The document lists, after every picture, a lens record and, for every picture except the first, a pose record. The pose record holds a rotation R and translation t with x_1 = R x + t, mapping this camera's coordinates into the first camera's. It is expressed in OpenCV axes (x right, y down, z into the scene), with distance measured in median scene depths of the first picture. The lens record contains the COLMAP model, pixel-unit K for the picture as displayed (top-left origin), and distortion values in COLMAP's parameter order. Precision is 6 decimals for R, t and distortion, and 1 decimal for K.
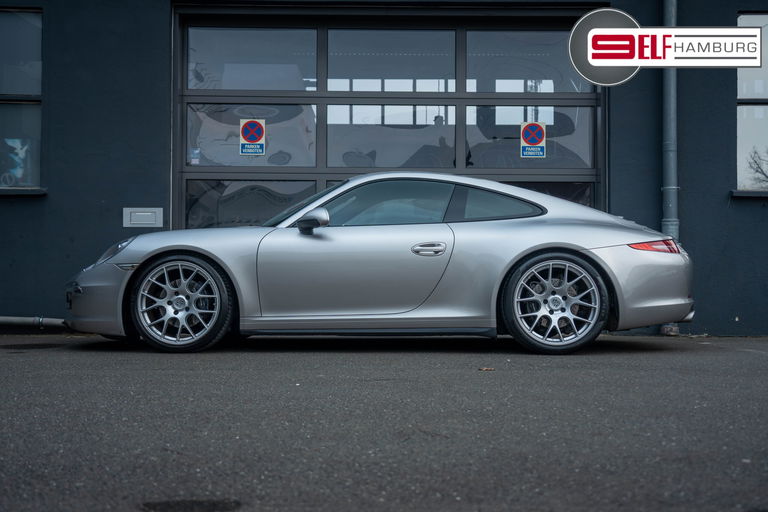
lens RADIAL K [[880.0, 0, 377.6], [0, 880.0, 264.4], [0, 0, 1]] dist [0.042384, 0.000000]
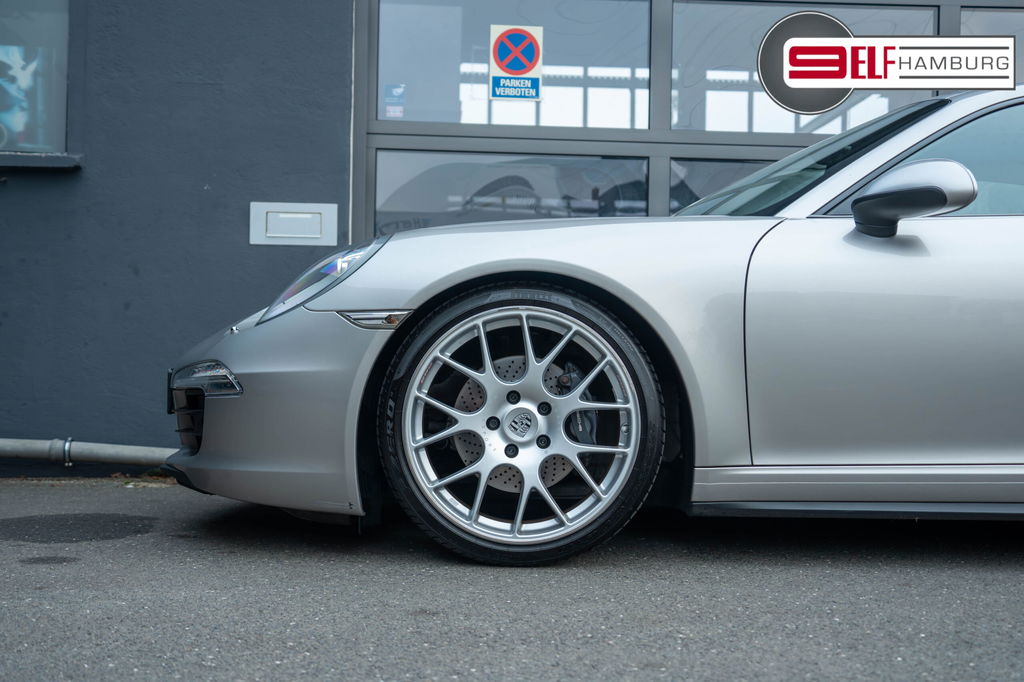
lens RADIAL K [[1210.3, 0, 539.7], [0, 1210.3, 357.0], [0, 0, 1]] dist [0.033327, 0.000000]
pose [[0.998450, 0.014161, 0.053825, -0.242096], [-0.014572, 0.999868, 0.007242, 0.013277], [-0.053715, -0.008015, 0.998524, 0.515564]]
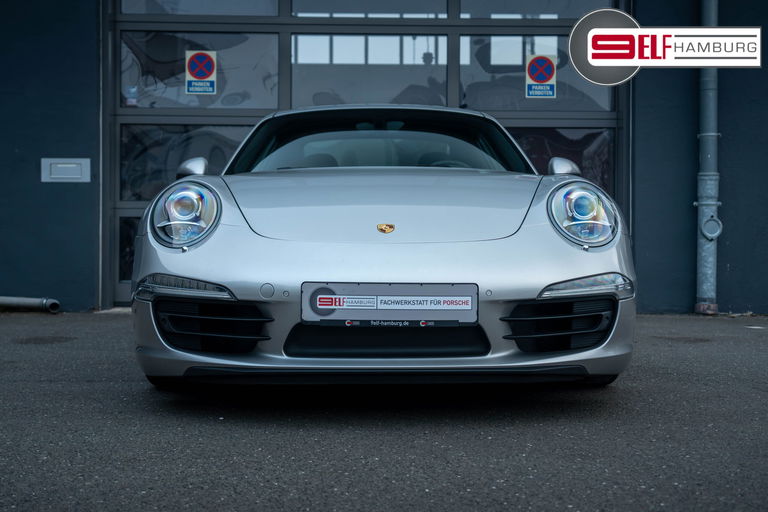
lens RADIAL K [[923.6, 0, 368.5], [0, 923.6, 251.7], [0, 0, 1]] dist [0.048557, 0.000000]
pose [[0.999994, 0.000414, 0.003483, 0.017552], [-0.000527, 0.999474, 0.032424, -0.008030], [-0.003468, -0.032426, 0.999468, 0.191185]]
